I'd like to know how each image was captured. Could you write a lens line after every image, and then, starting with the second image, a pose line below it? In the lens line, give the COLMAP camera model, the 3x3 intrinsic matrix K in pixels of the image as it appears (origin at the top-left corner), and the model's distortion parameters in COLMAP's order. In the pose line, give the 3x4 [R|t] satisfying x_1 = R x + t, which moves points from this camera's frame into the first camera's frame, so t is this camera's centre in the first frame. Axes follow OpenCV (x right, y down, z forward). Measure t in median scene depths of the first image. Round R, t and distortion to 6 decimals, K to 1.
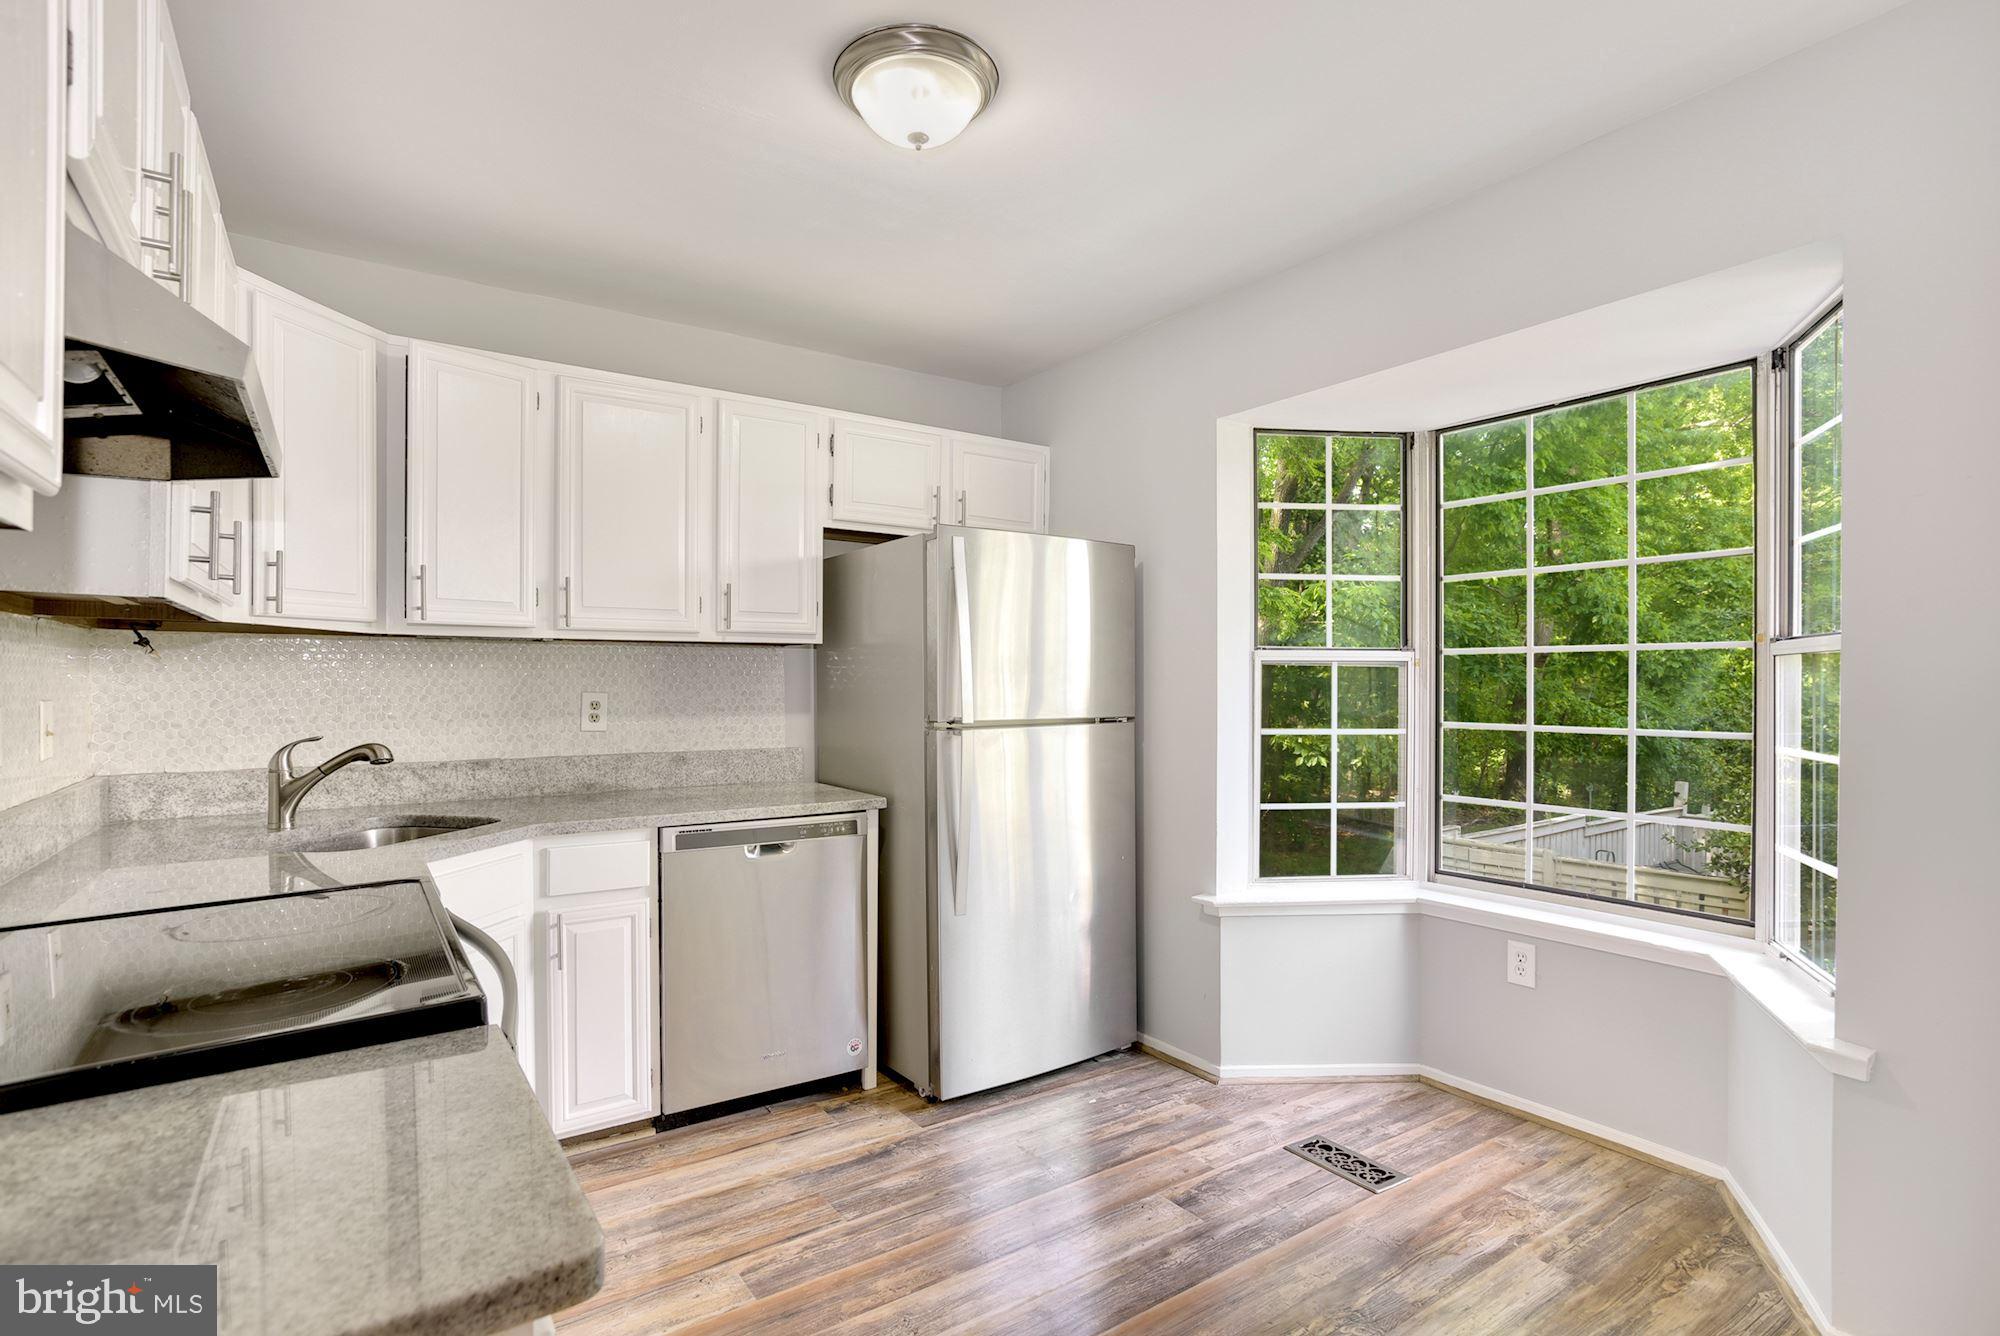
lens RADIAL K [[1004.7, 0, 1000.0], [0, 1004.7, 668.0], [0, 0, 1]] dist [-0.064661, 0.047460]
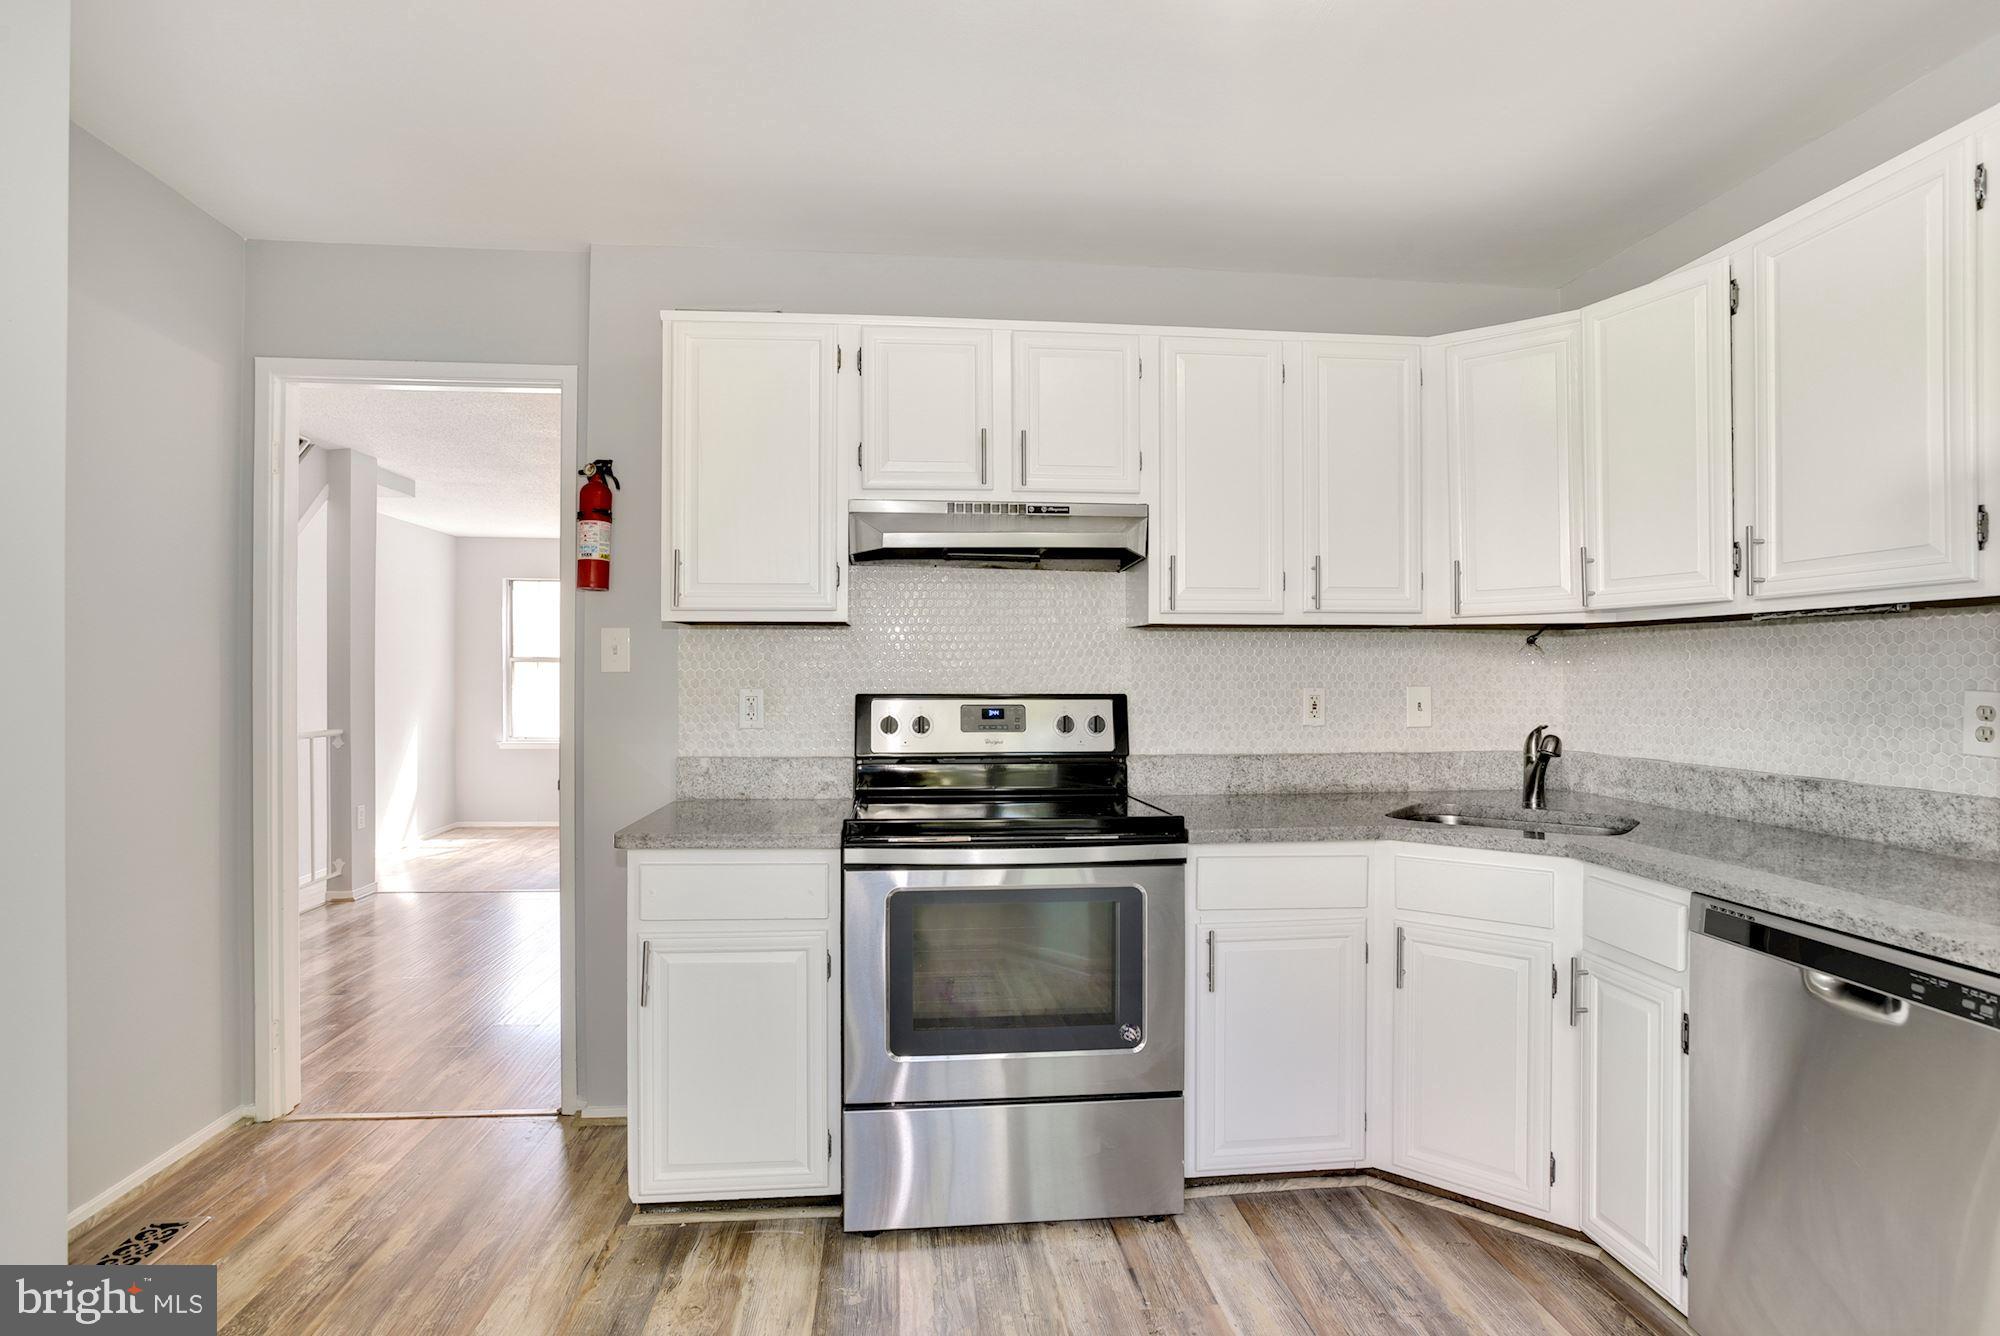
lens RADIAL K [[996.4, 0, 1000.0], [0, 996.4, 668.0], [0, 0, 1]] dist [-0.049627, 0.033268]
pose [[-0.496159, -0.007419, -0.868200, 0.436080], [0.008004, 0.999882, -0.013118, 0.015363], [0.868195, -0.013458, -0.496041, 0.875565]]
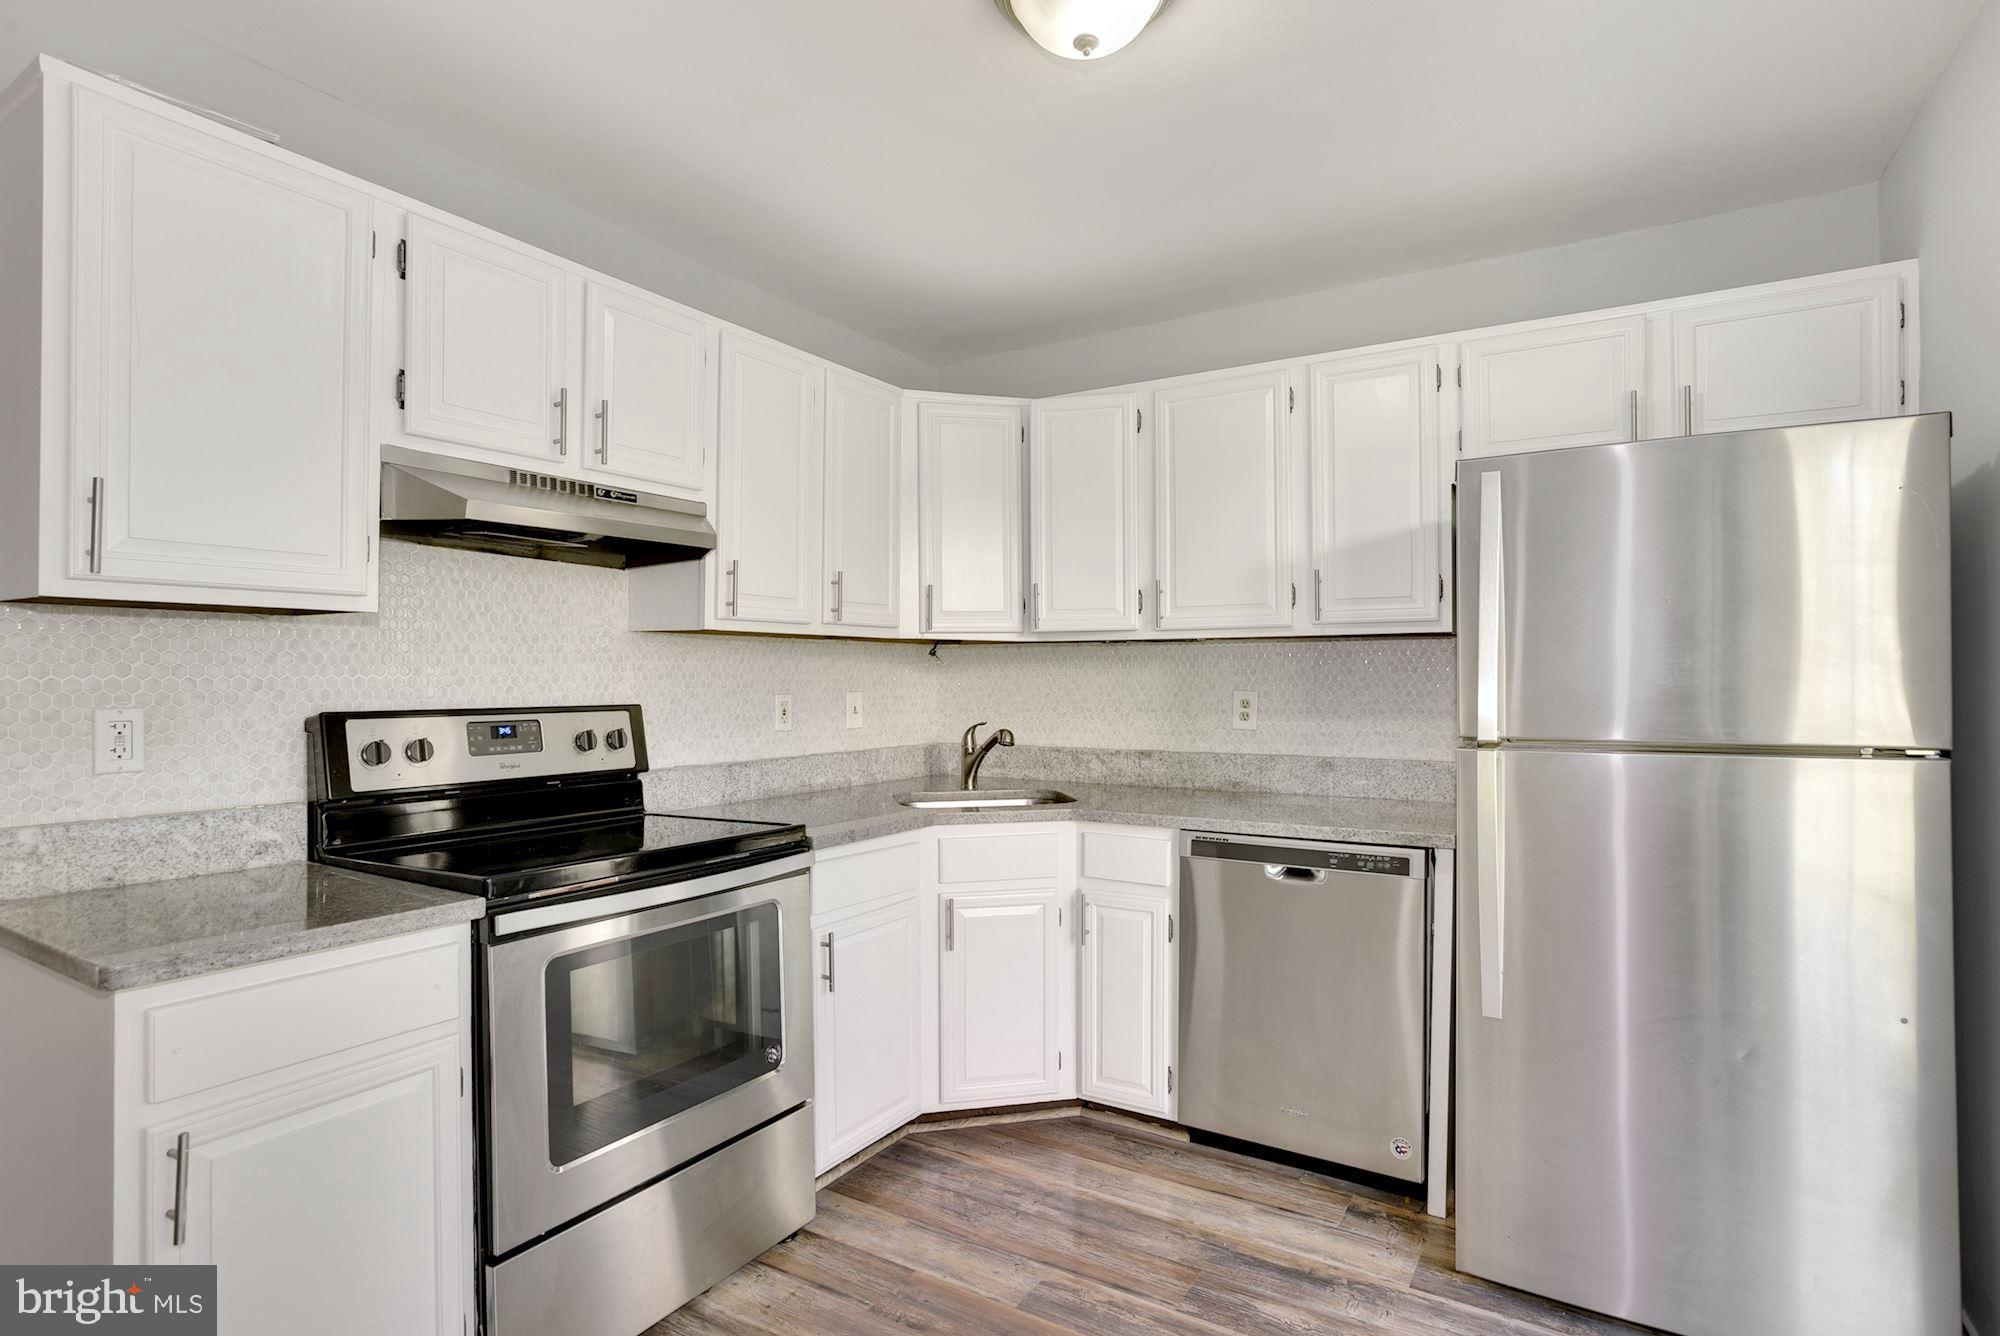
lens RADIAL K [[1004.7, 0, 1000.0], [0, 1004.7, 668.0], [0, 0, 1]] dist [-0.064661, 0.047460]
pose [[0.381634, -0.011134, -0.924247, 0.475731], [0.012229, 0.999901, -0.006996, 0.006503], [0.924233, -0.008632, 0.381732, 0.439987]]
